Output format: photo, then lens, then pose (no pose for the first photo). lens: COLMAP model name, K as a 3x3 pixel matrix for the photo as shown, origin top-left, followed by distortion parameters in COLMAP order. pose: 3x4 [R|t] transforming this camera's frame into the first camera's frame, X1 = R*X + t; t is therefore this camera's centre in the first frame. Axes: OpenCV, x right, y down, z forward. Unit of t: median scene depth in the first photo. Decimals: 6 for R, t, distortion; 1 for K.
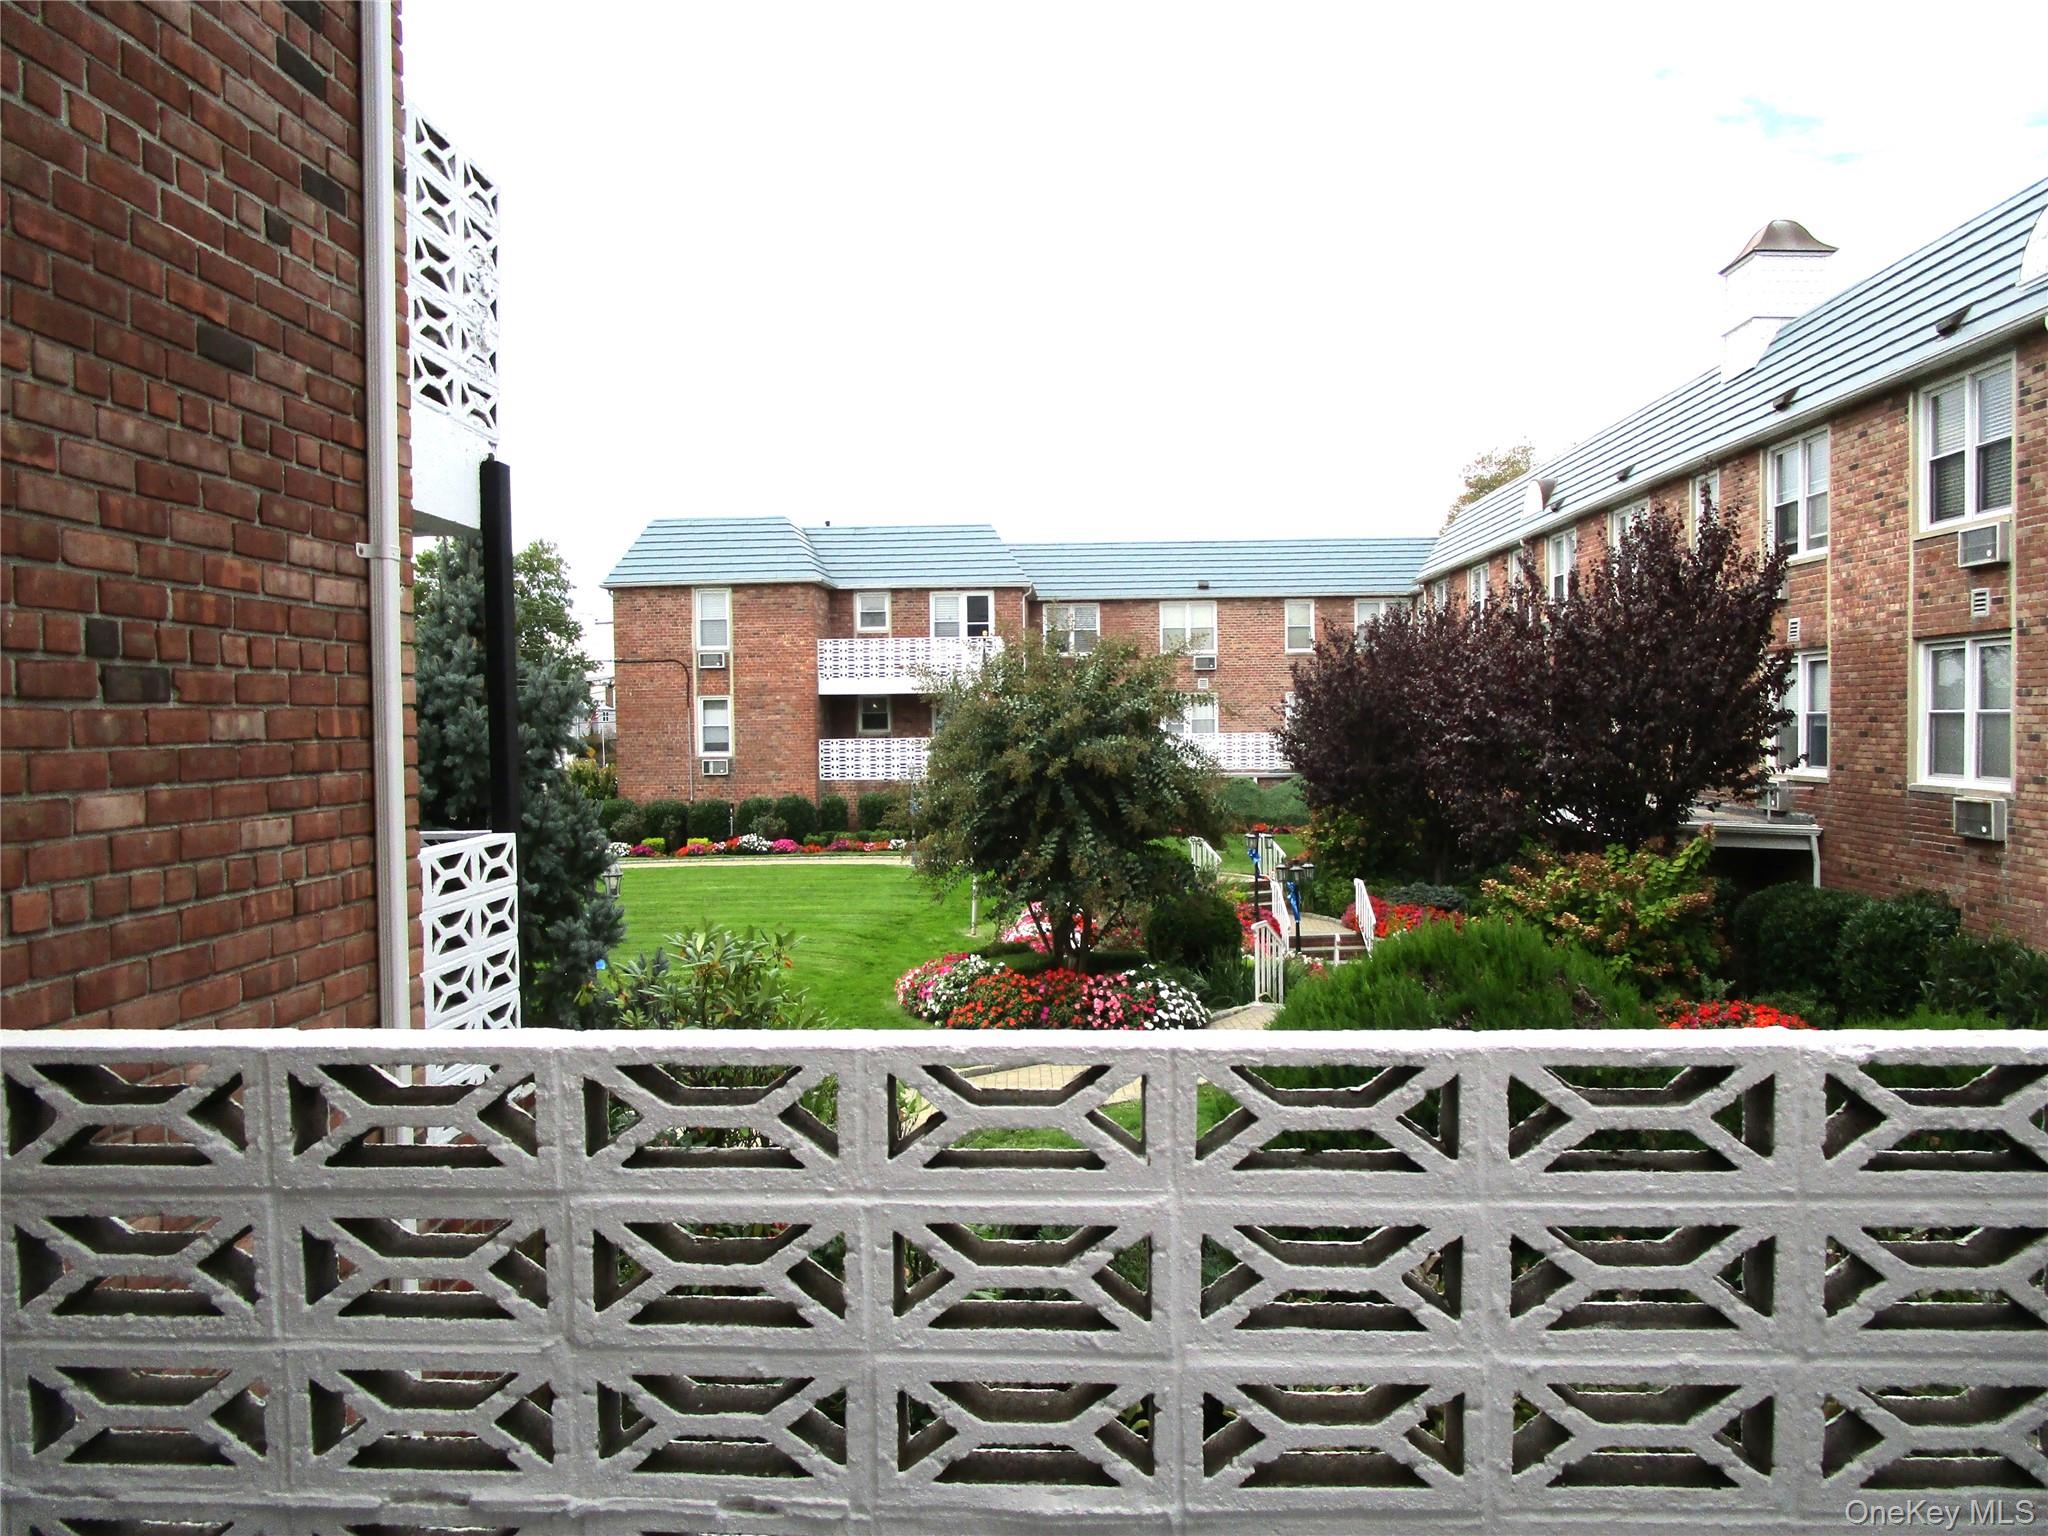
lens RADIAL K [[1450.4, 0, 1029.0], [0, 1450.4, 763.7], [0, 0, 1]] dist [-0.033690, 0.001187]
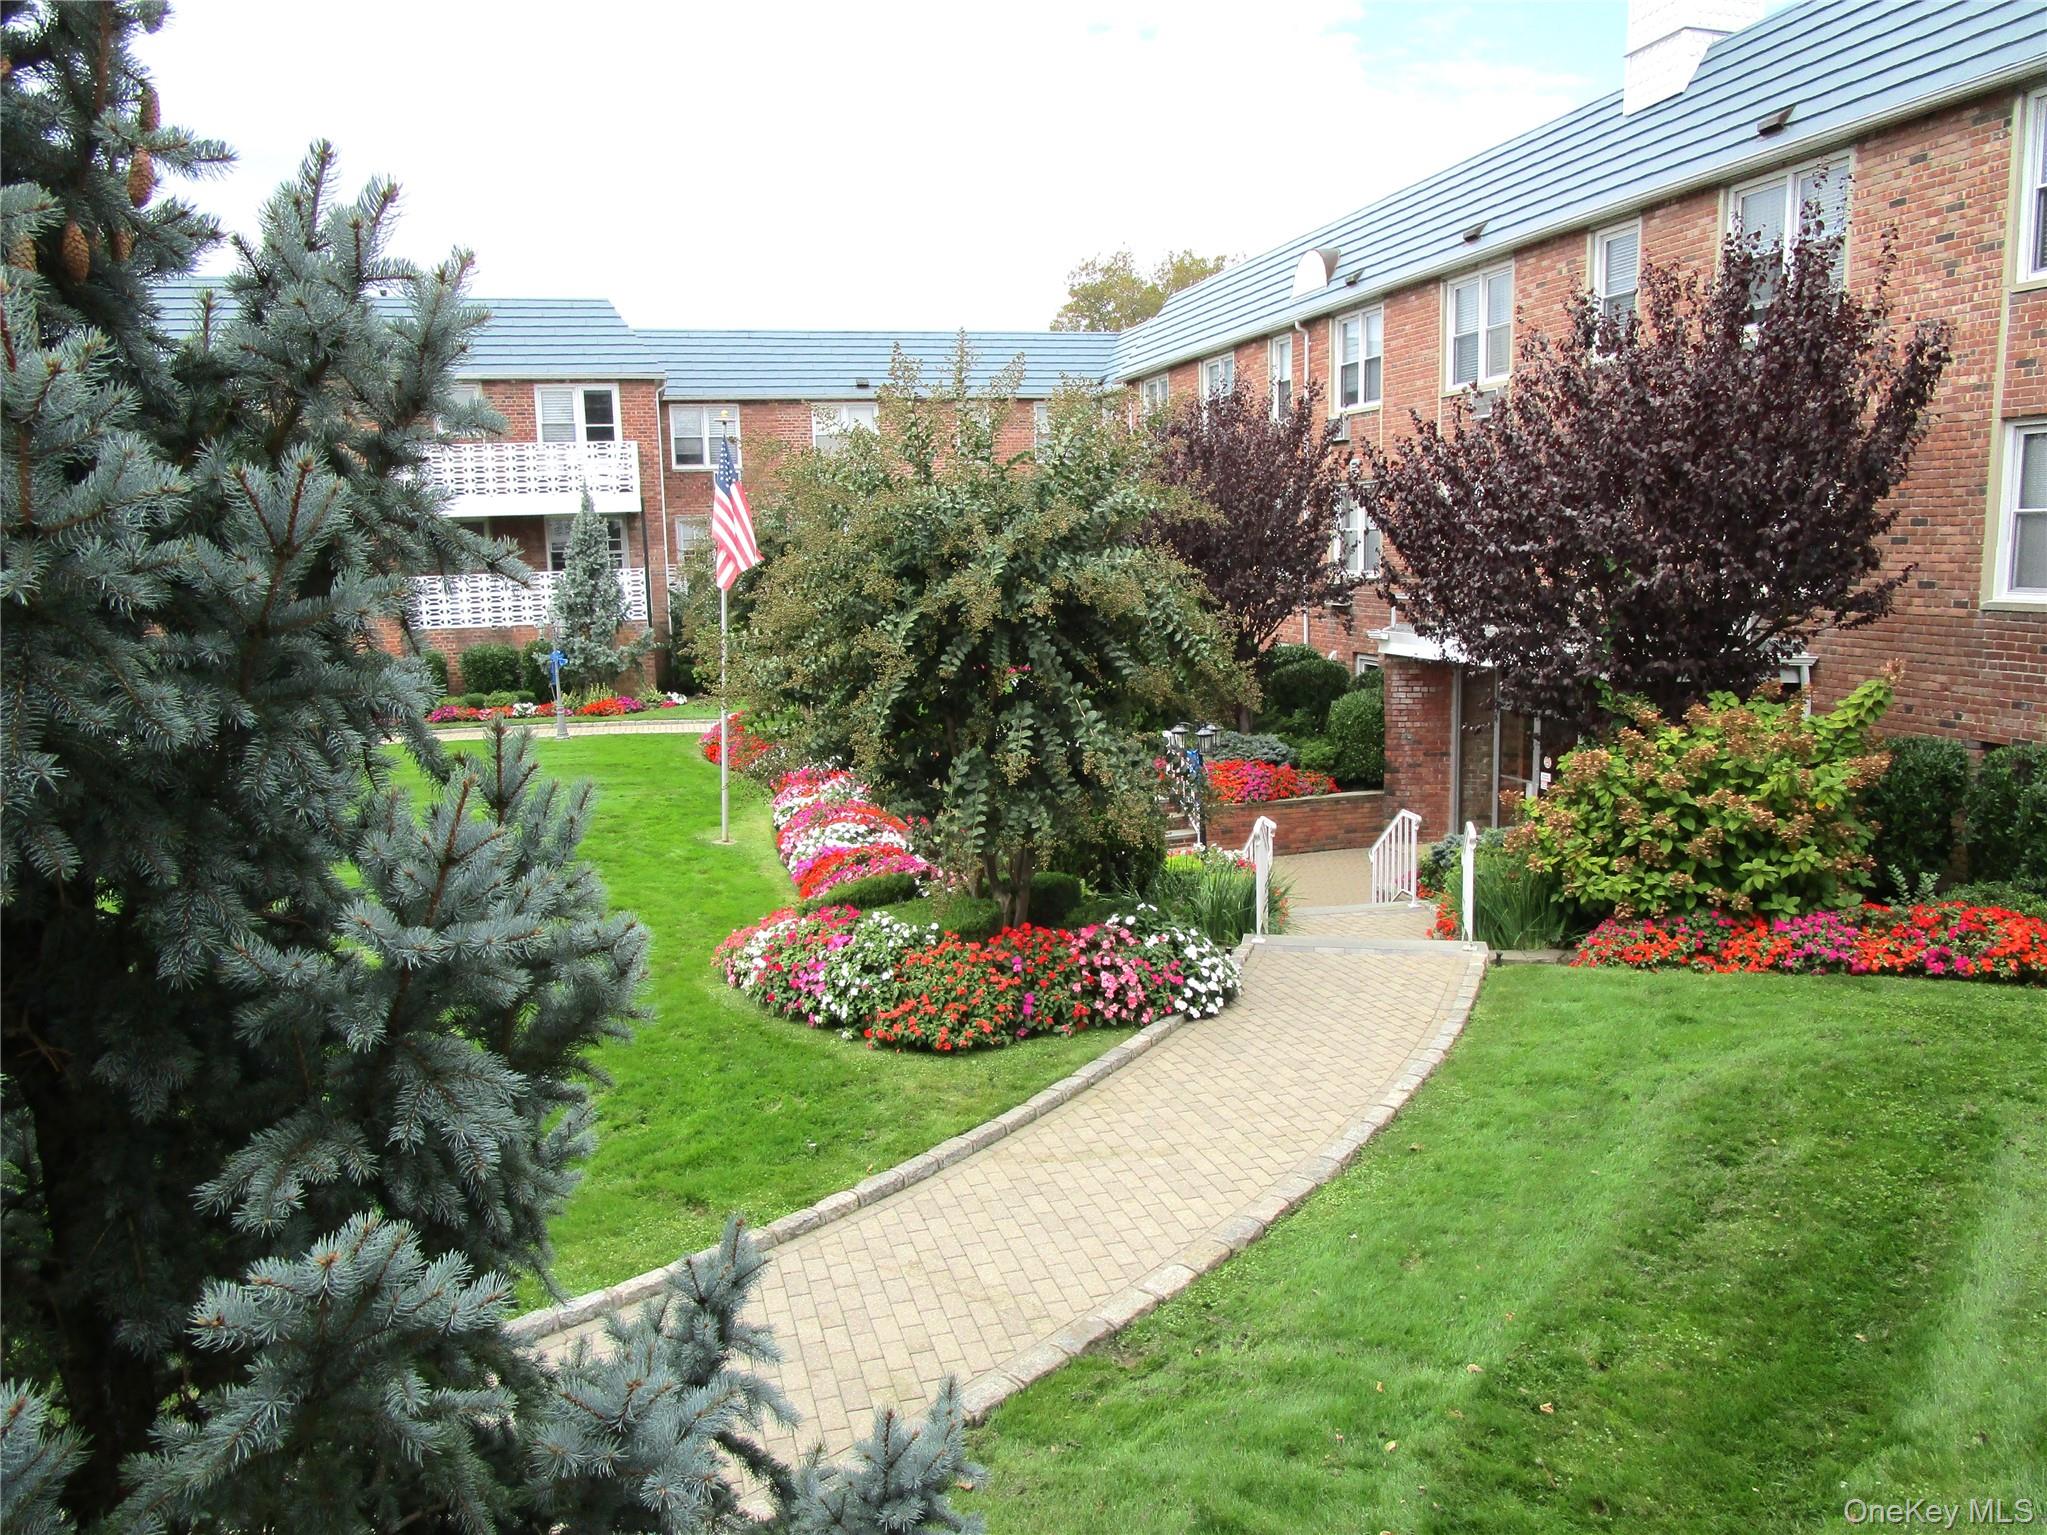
lens RADIAL K [[1463.8, 0, 1008.4], [0, 1463.8, 771.0], [0, 0, 1]] dist [-0.041333, 0.008222]
pose [[0.954712, -0.058463, 0.291732, -0.157873], [0.023465, 0.992246, 0.122054, -0.002849], [-0.296606, -0.109681, 0.948681, 0.381913]]
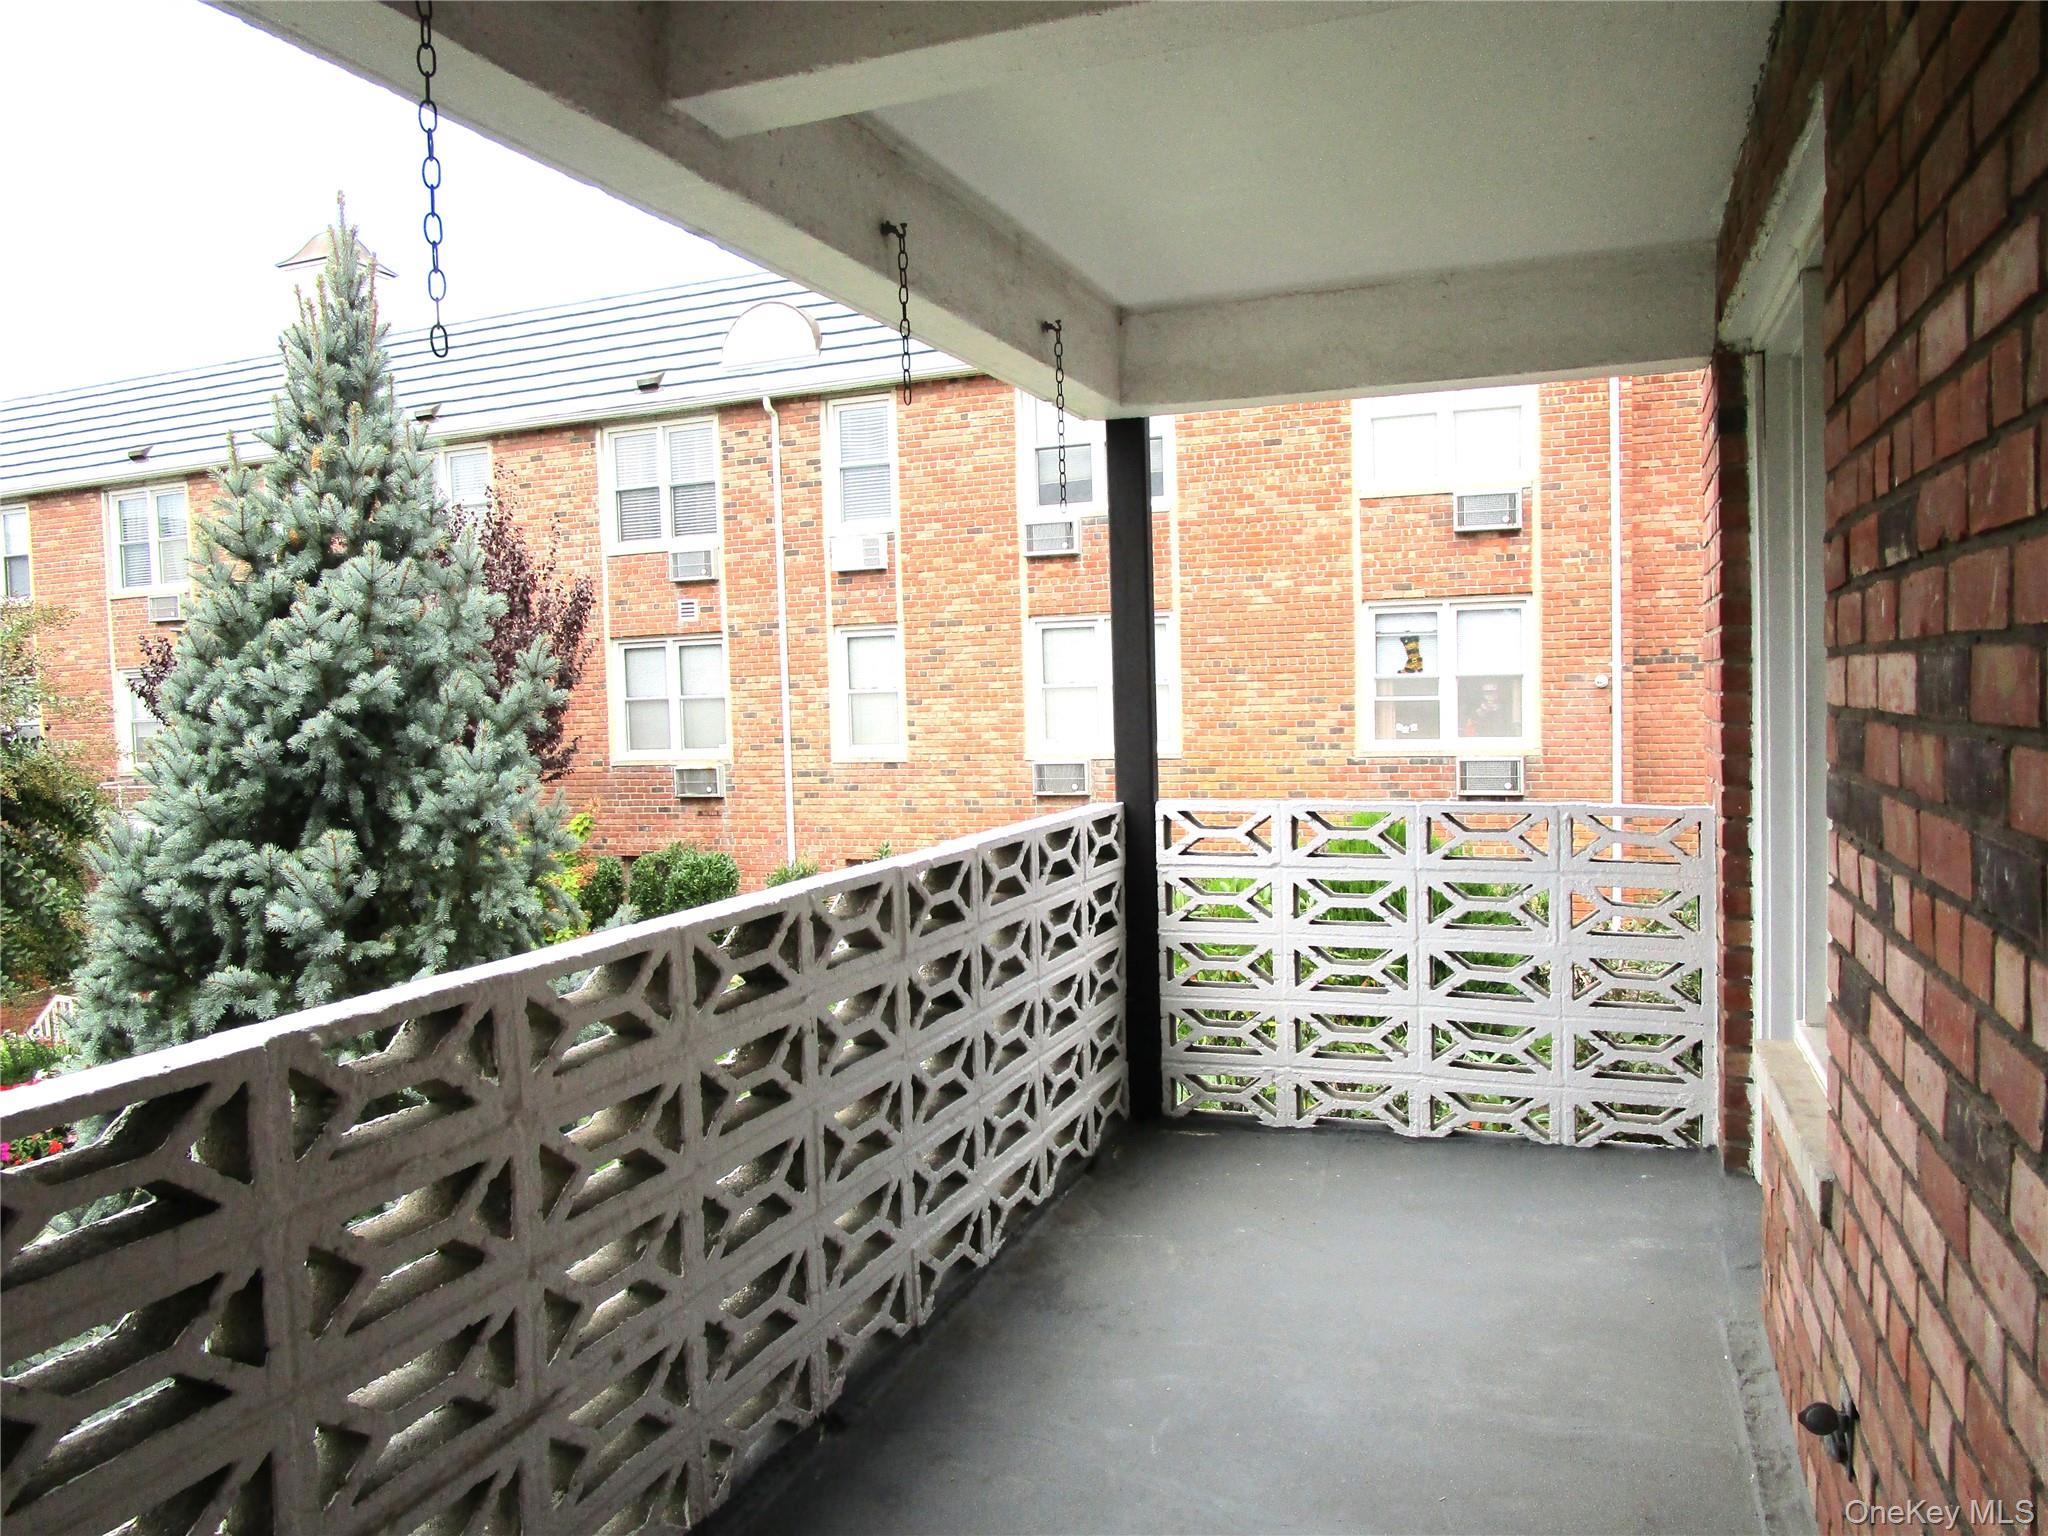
lens RADIAL K [[1464.5, 0, 1008.9], [0, 1464.5, 771.5], [0, 0, 1]] dist [-0.041333, 0.008222]
pose [[0.313708, -0.052802, 0.948050, -0.435936], [0.060251, 0.997547, 0.035622, -0.000066], [-0.947606, 0.045946, 0.316120, 0.306025]]
